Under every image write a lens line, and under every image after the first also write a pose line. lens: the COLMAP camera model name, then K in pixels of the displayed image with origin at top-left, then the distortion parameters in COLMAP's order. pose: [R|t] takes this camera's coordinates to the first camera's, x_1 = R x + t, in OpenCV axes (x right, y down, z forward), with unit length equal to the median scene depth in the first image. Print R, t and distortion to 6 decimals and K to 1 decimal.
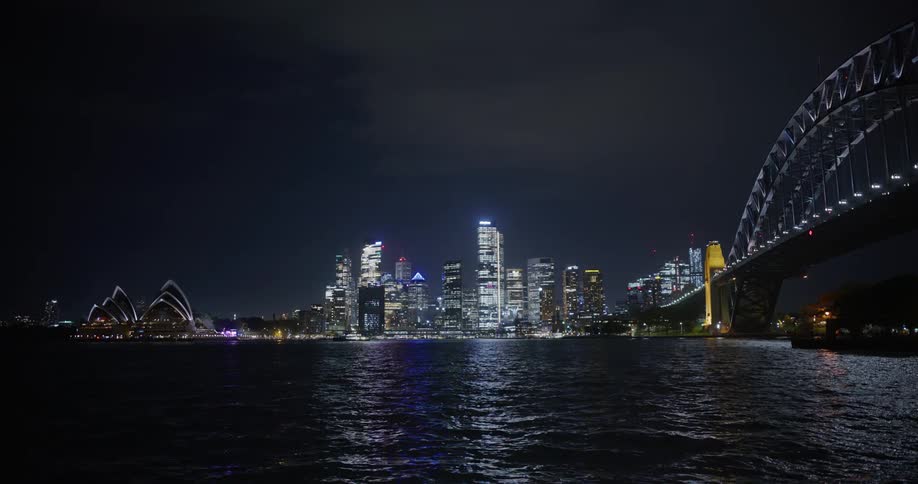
lens RADIAL K [[665.2, 0, 454.5], [0, 665.2, 241.5], [0, 0, 1]] dist [-0.014451, -0.000278]
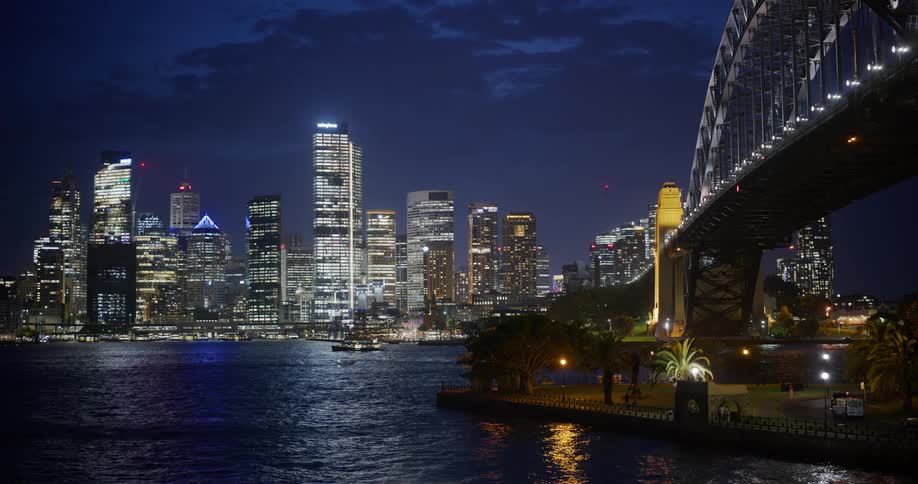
lens RADIAL K [[1253.8, 0, 462.7], [0, 1253.8, 243.0], [0, 0, 1]] dist [-0.048473, 0.000000]
pose [[0.992508, 0.004822, 0.122088, 0.032288], [-0.014057, 0.997092, 0.074895, -0.011034], [-0.121372, -0.076050, 0.989689, -0.032154]]
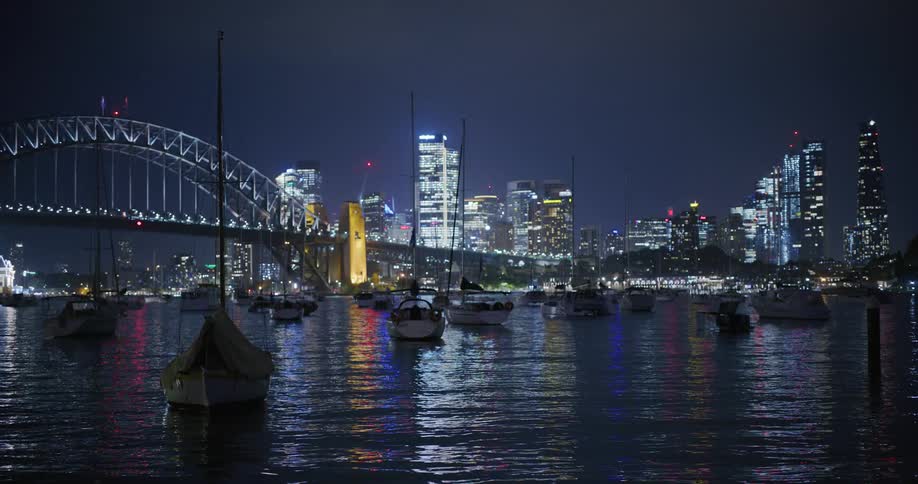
lens RADIAL K [[1238.9, 0, 457.3], [0, 1238.9, 241.3], [0, 0, 1]] dist [-0.028535, 0.000000]
pose [[0.948083, -0.014231, -0.317706, 0.521192], [0.048085, 0.993928, 0.098973, -0.048740], [0.314368, -0.109112, 0.943010, -0.291987]]
